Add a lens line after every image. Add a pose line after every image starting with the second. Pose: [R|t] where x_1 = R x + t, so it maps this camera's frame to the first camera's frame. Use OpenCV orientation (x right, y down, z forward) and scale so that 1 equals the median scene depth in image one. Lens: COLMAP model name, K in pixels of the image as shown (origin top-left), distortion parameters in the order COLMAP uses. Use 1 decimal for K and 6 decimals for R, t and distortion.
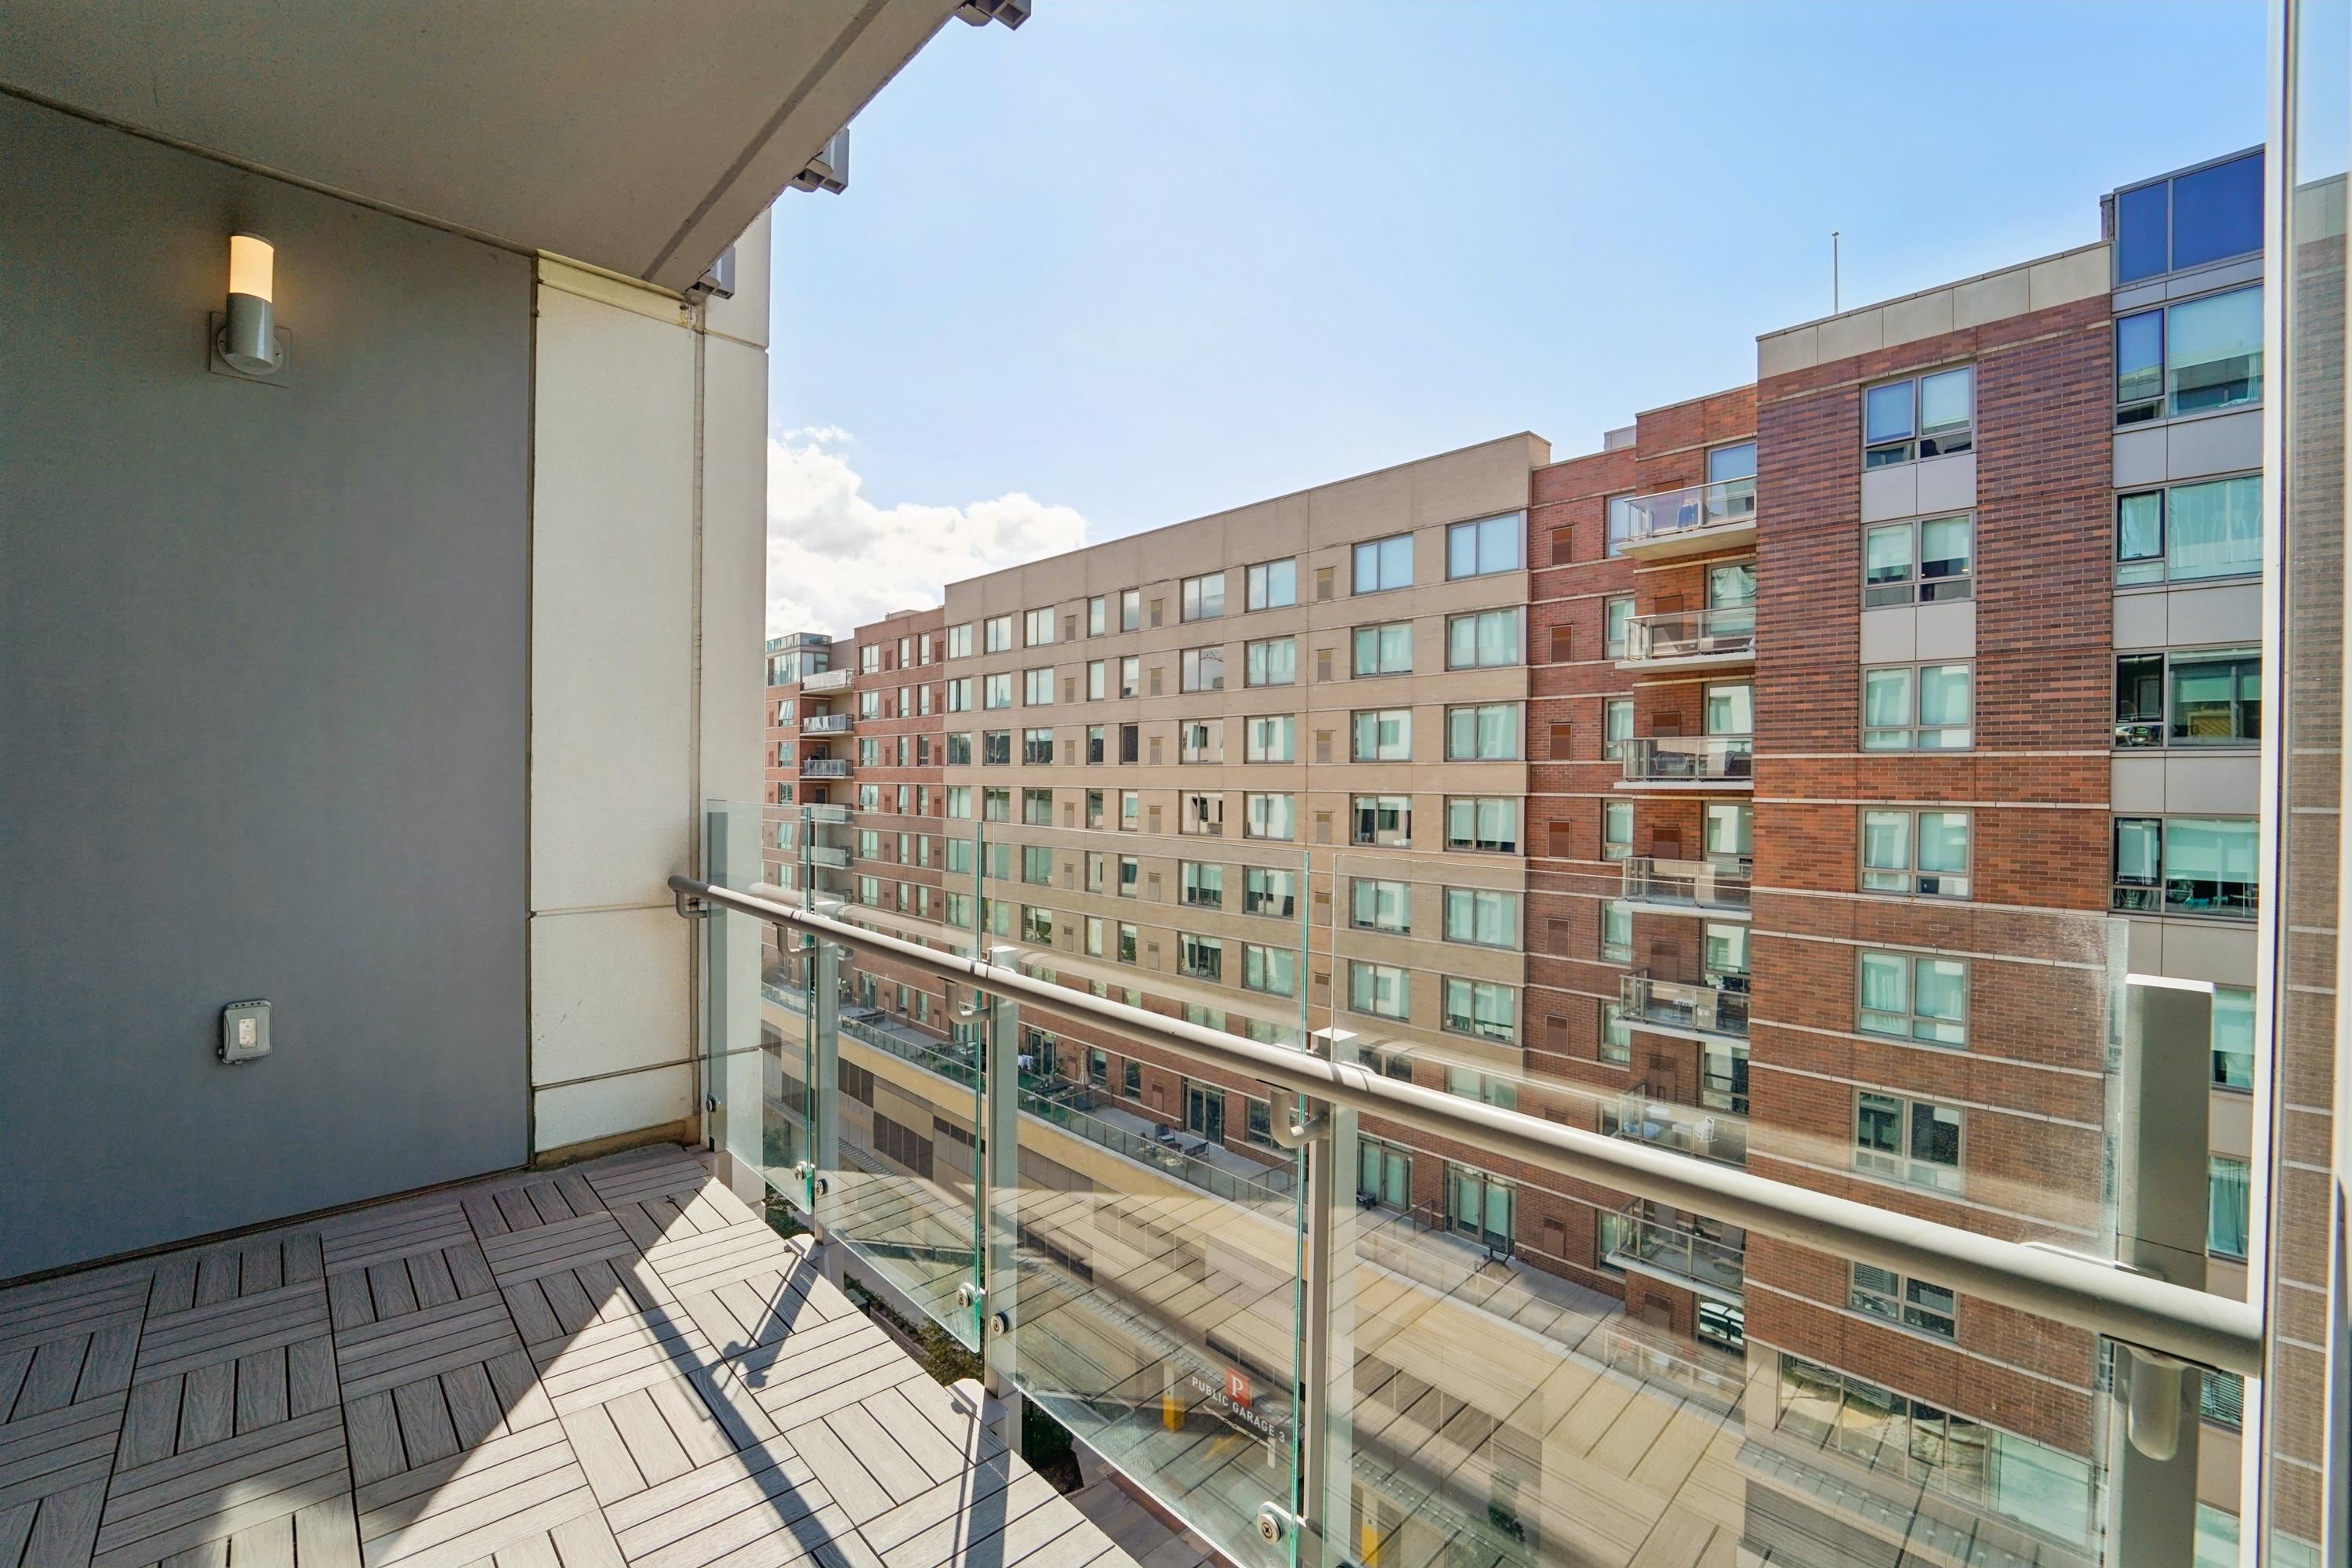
lens RADIAL K [[982.5, 0, 1188.0], [0, 982.5, 778.5], [0, 0, 1]] dist [0.016245, -0.005147]
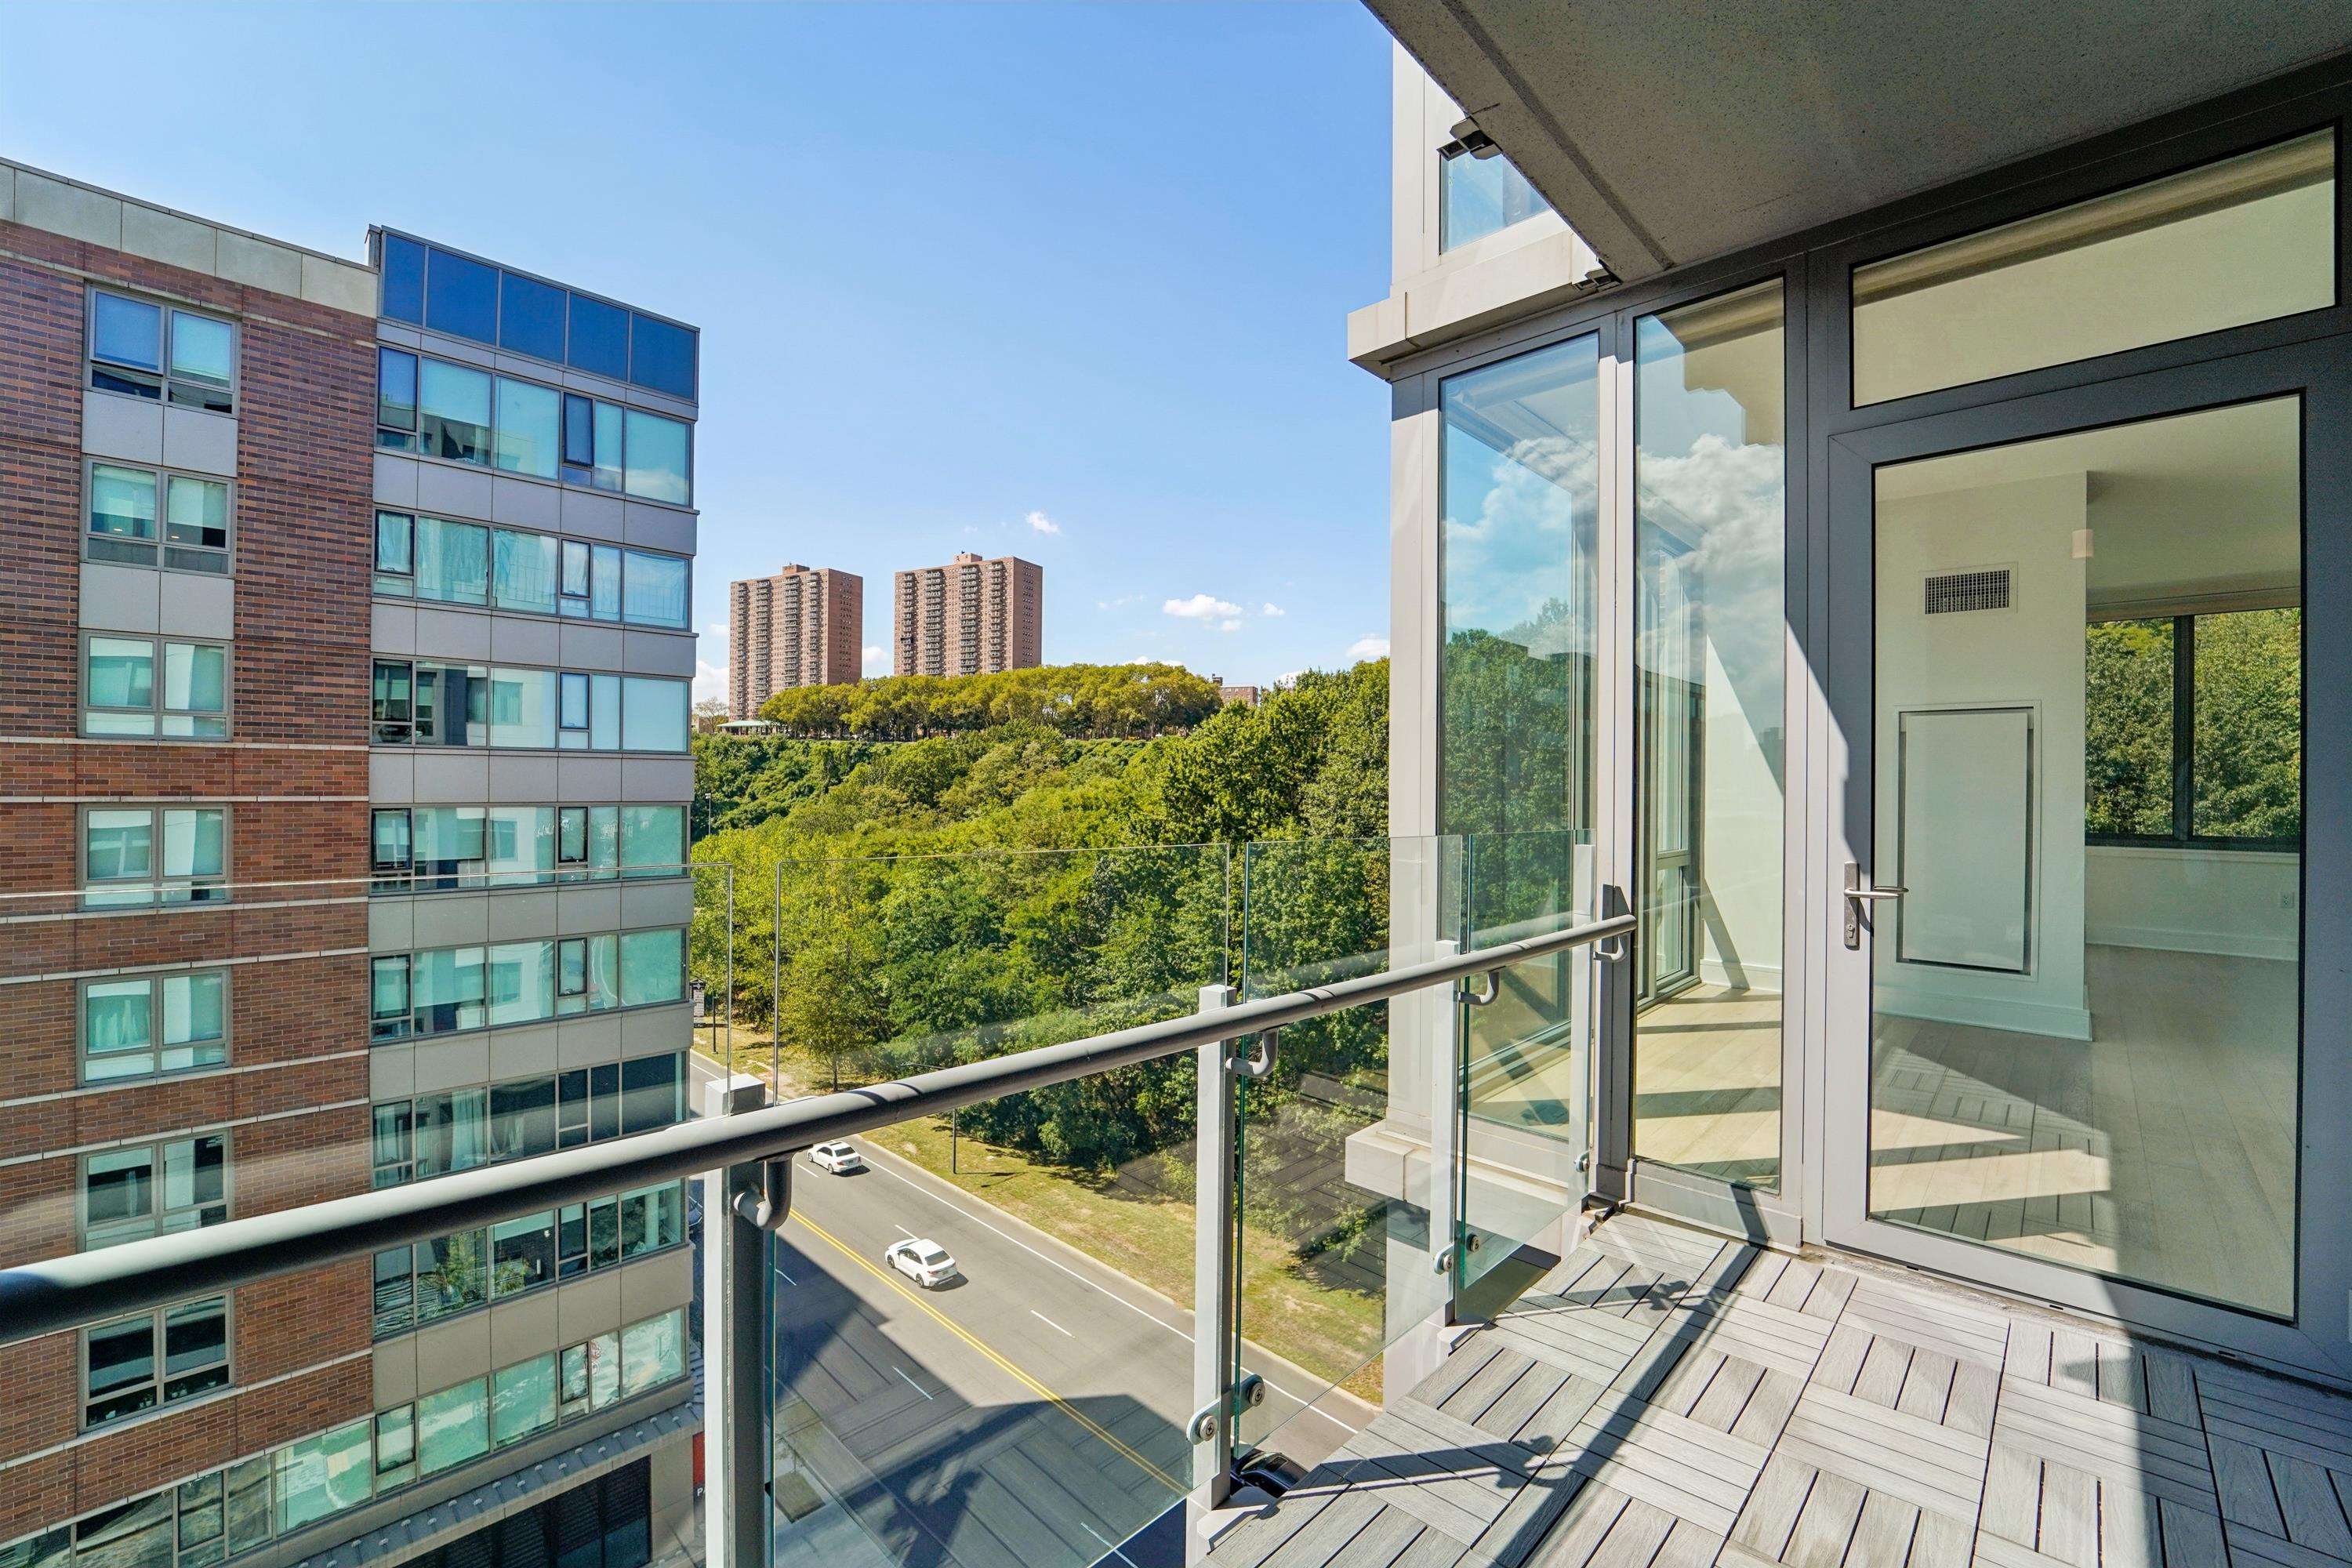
lens RADIAL K [[982.5, 0, 1164.0], [0, 982.5, 773.3], [0, 0, 1]] dist [0.016245, -0.005147]
pose [[-0.016003, 0.002104, 0.999870, -0.145533], [-0.006995, 0.999973, -0.002217, -0.002068], [-0.999847, -0.007030, -0.015988, 0.146777]]
